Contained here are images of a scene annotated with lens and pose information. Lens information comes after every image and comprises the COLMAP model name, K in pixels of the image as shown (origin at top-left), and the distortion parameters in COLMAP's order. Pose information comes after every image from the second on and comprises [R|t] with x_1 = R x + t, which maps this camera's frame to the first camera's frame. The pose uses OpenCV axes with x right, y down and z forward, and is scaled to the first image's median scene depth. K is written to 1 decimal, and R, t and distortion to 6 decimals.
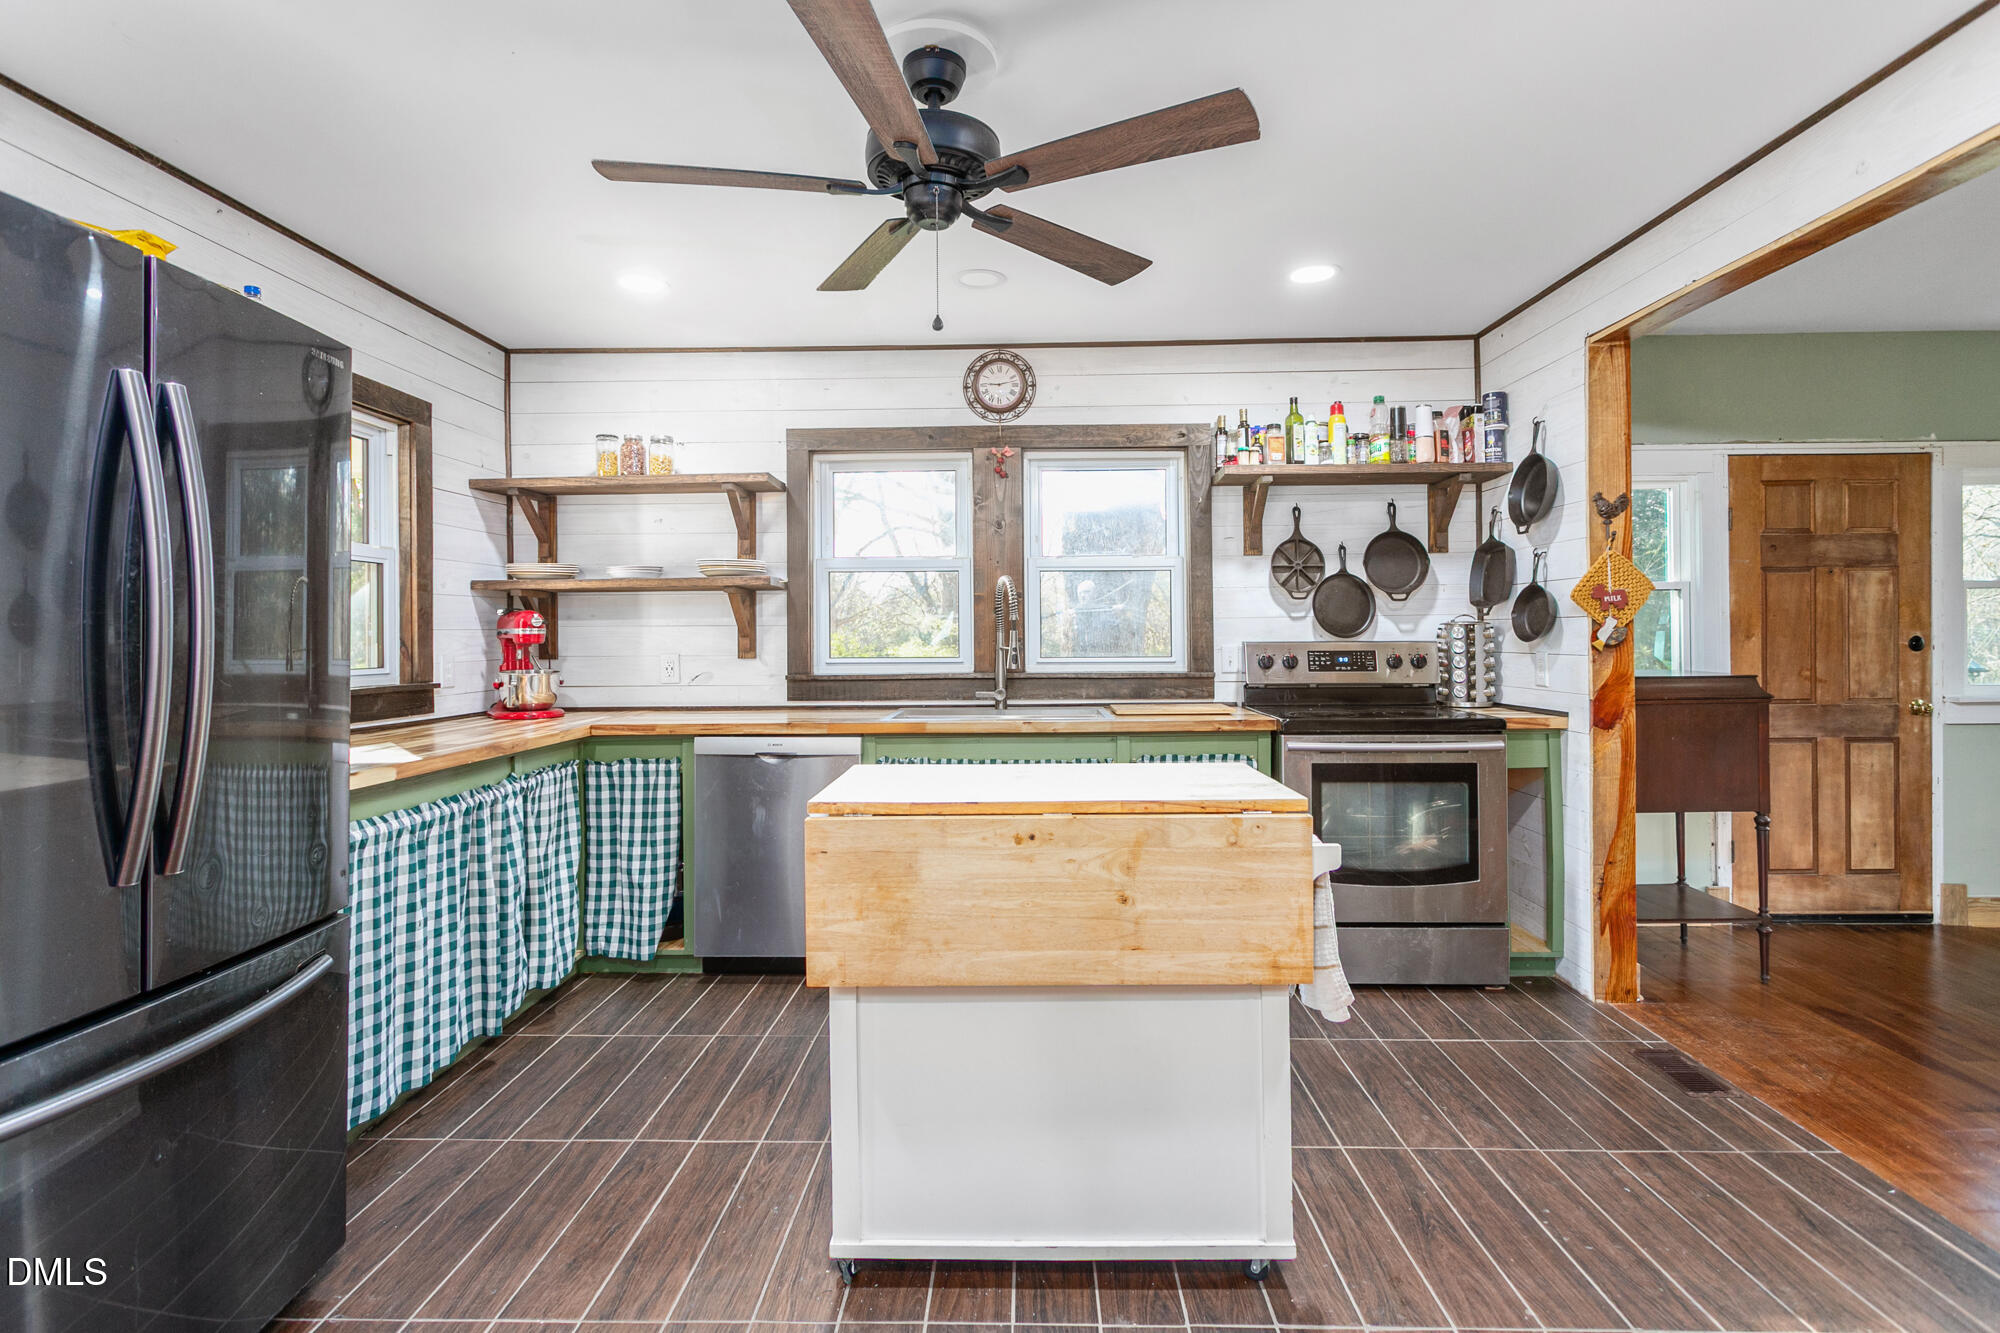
lens RADIAL K [[967.2, 0, 1000.3], [0, 967.2, 620.1], [0, 0, 1]] dist [0.000792, 0.000623]
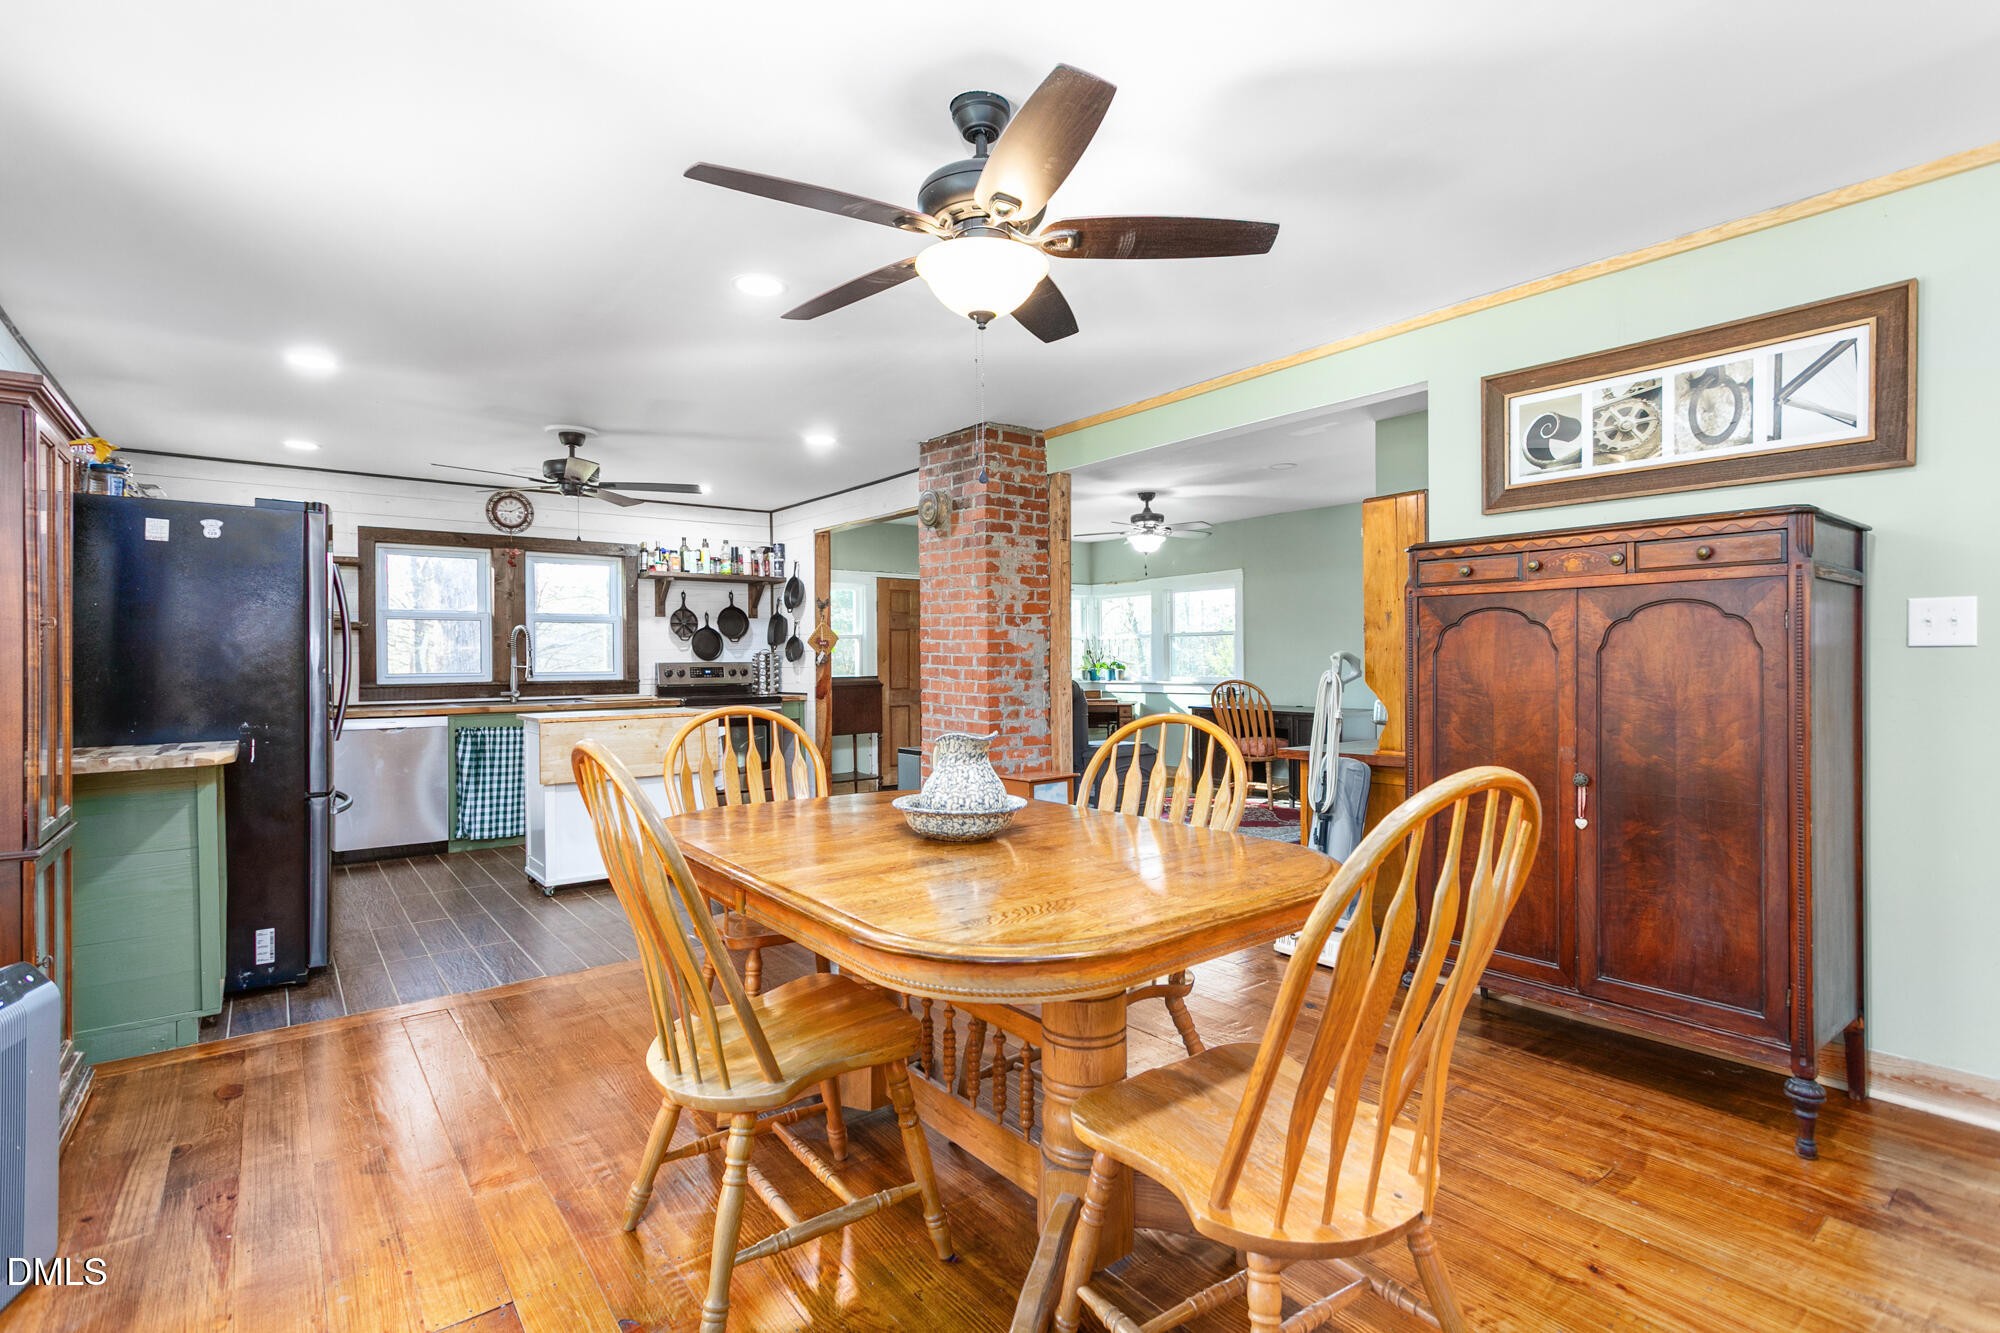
lens RADIAL K [[957.9, 0, 1000.0], [0, 957.9, 666.5], [0, 0, 1]] dist [0.000281, 0.000152]
pose [[0.773819, -0.004192, 0.633392, -0.419114], [-0.006742, 0.999867, 0.014854, -0.002653], [-0.633370, -0.015765, 0.773688, -0.882821]]
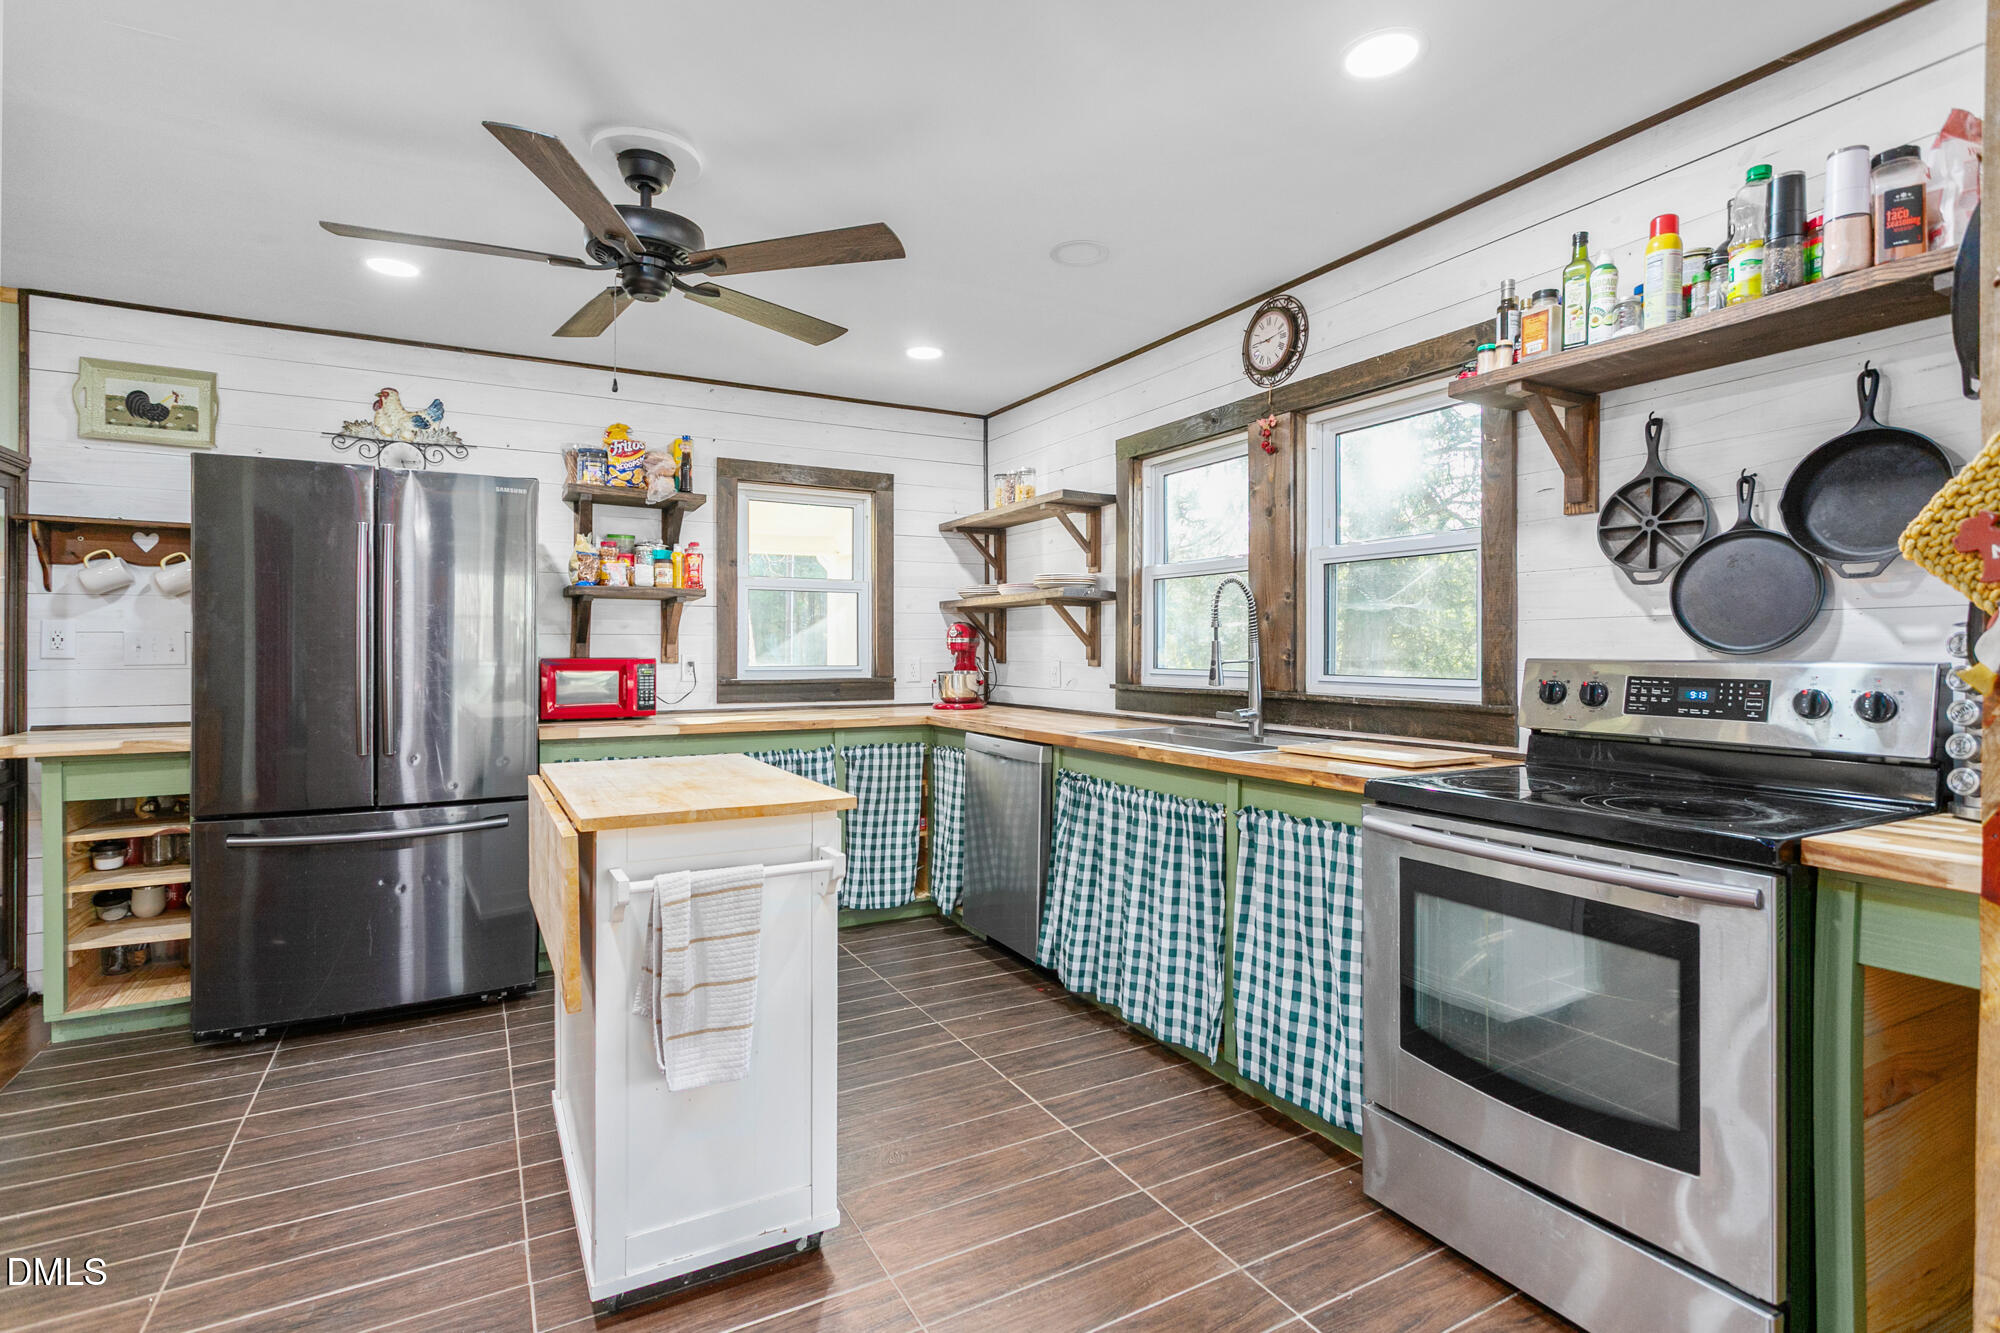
lens RADIAL K [[958.1, 0, 1002.9], [0, 958.1, 640.0], [0, 0, 1]] dist [0.000613, 0.000285]
pose [[0.506175, 0.000936, -0.862430, 0.611068], [0.008660, 0.999943, 0.006167, 0.004227], [0.862388, -0.010590, 0.506138, 0.406849]]
